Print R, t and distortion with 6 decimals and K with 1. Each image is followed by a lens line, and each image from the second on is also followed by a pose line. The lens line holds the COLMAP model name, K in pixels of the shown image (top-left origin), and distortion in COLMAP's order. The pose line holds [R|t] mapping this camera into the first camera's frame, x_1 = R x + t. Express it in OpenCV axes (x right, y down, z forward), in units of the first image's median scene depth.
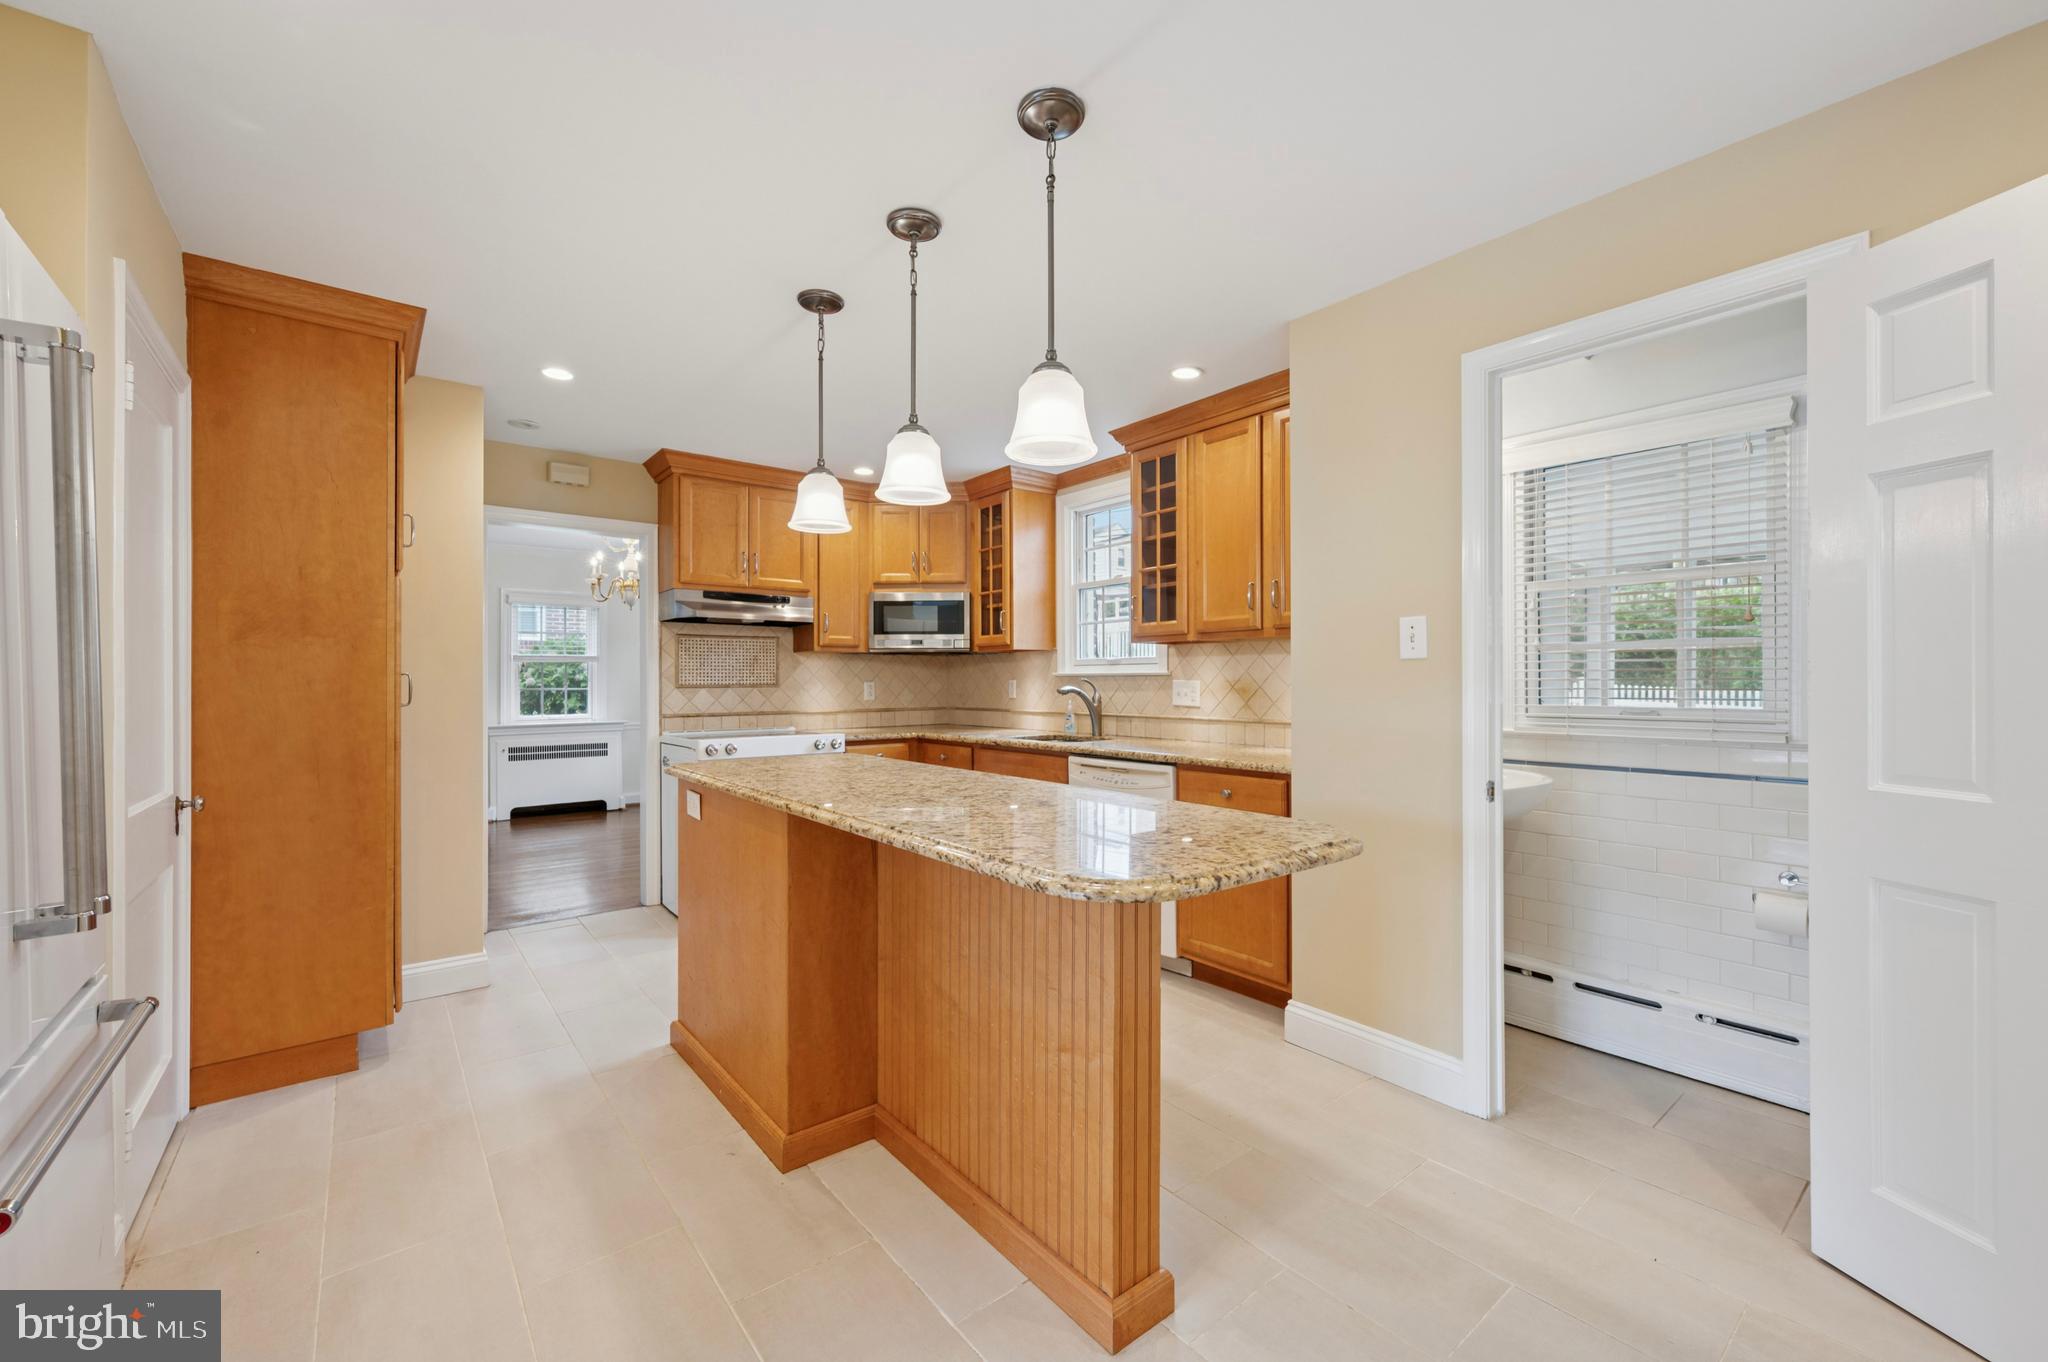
lens RADIAL K [[823.8, 0, 1024.0], [0, 823.8, 681.0], [0, 0, 1]] dist [-0.000545, -0.000073]
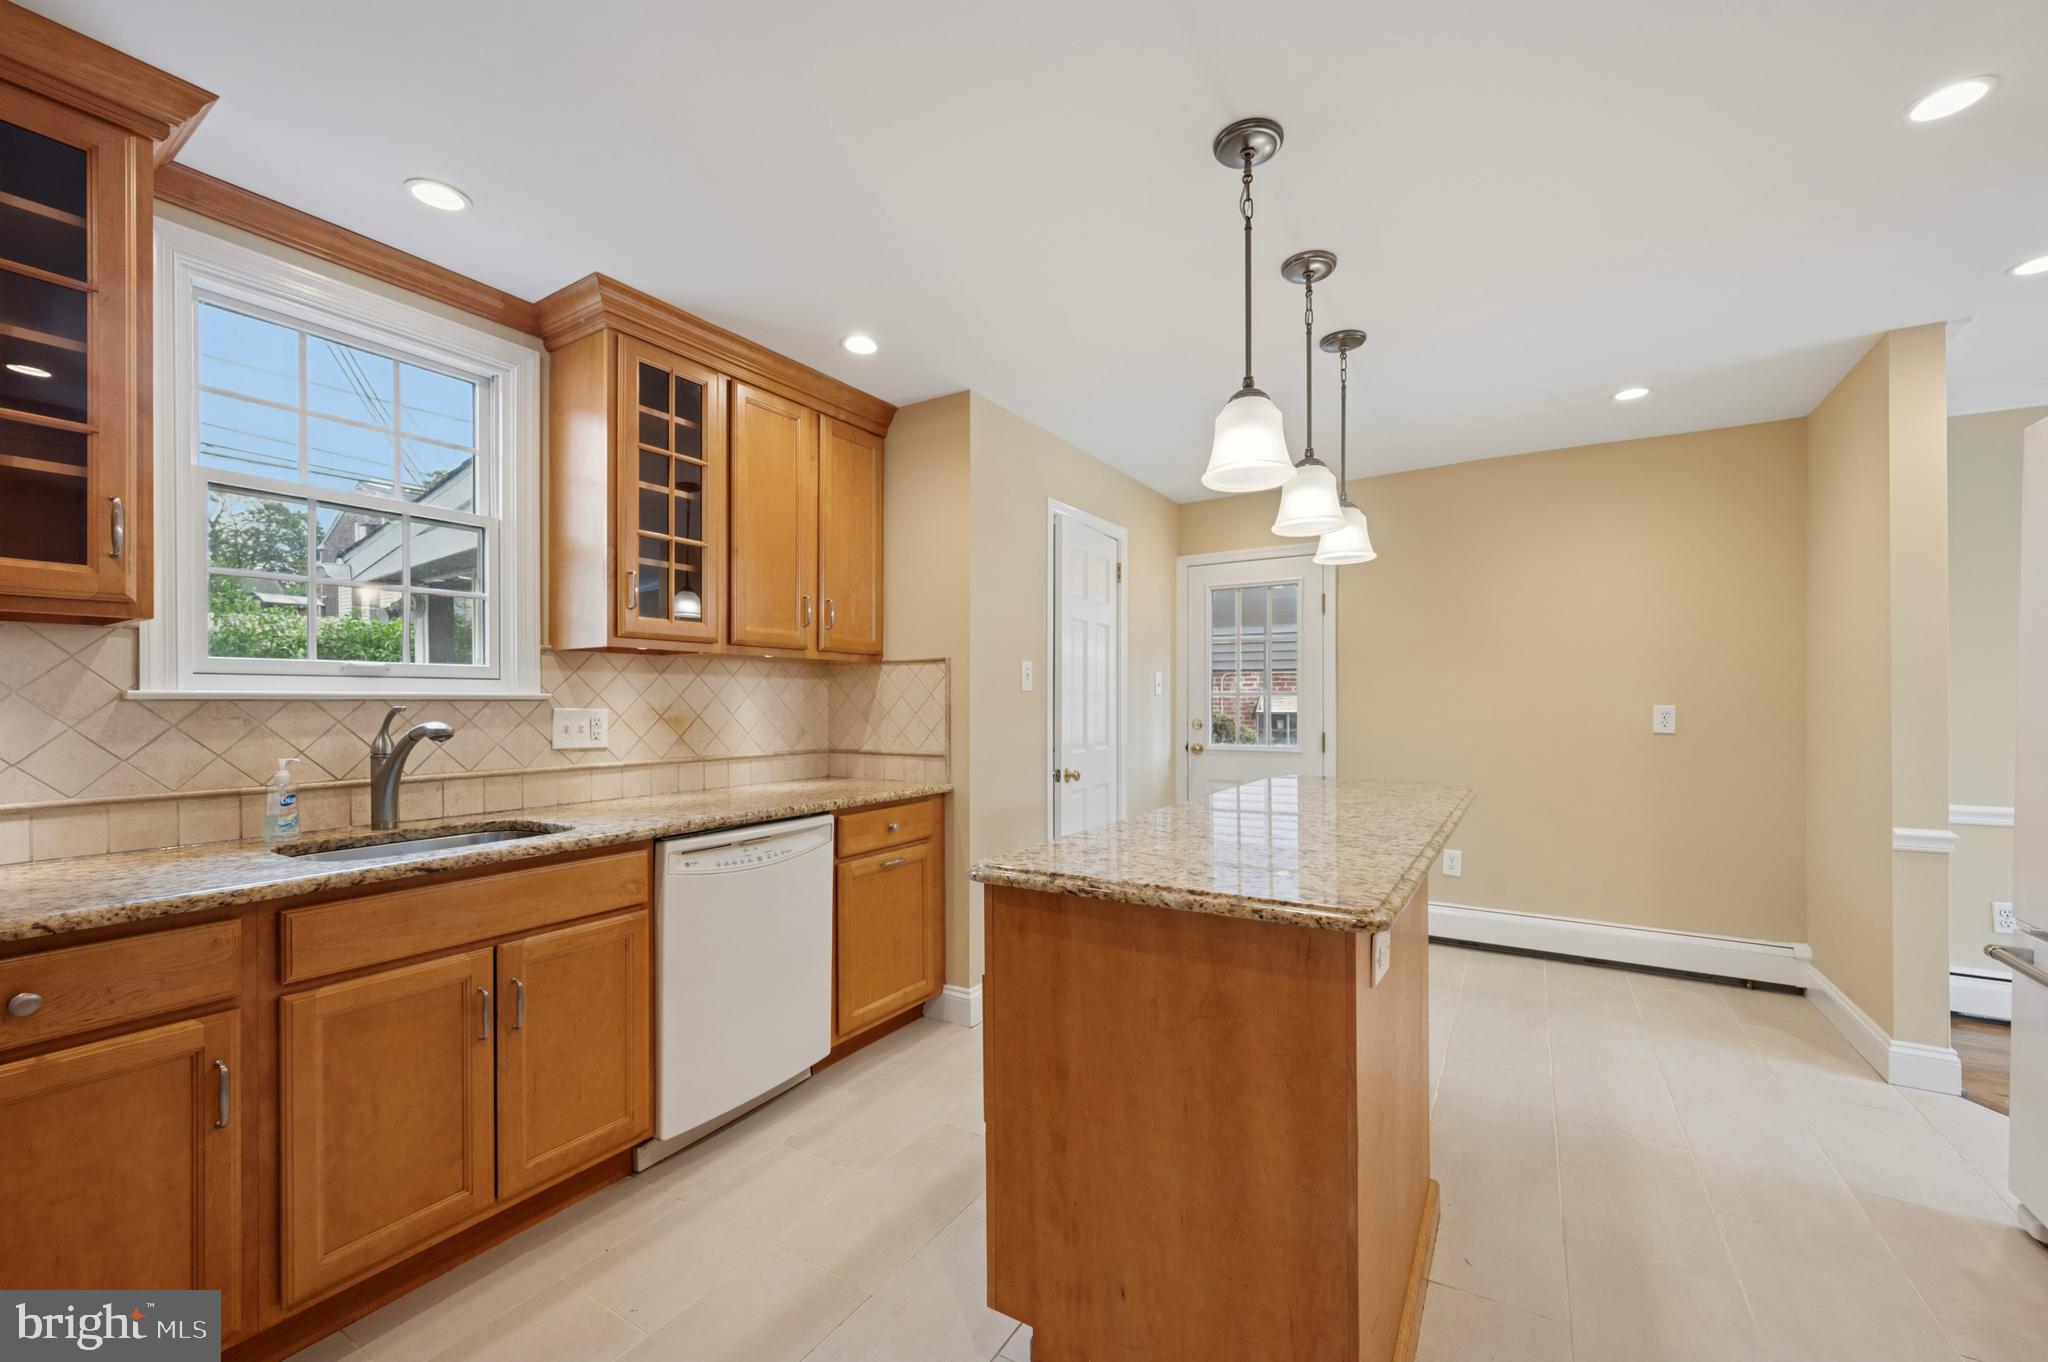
lens RADIAL K [[823.8, 0, 1024.0], [0, 823.8, 681.0], [0, 0, 1]] dist [-0.000545, -0.000073]
pose [[-0.356527, 0.028064, 0.933863, -0.552652], [0.004225, 0.999587, -0.028426, -0.002334], [-0.934275, -0.006189, -0.356498, 0.961685]]
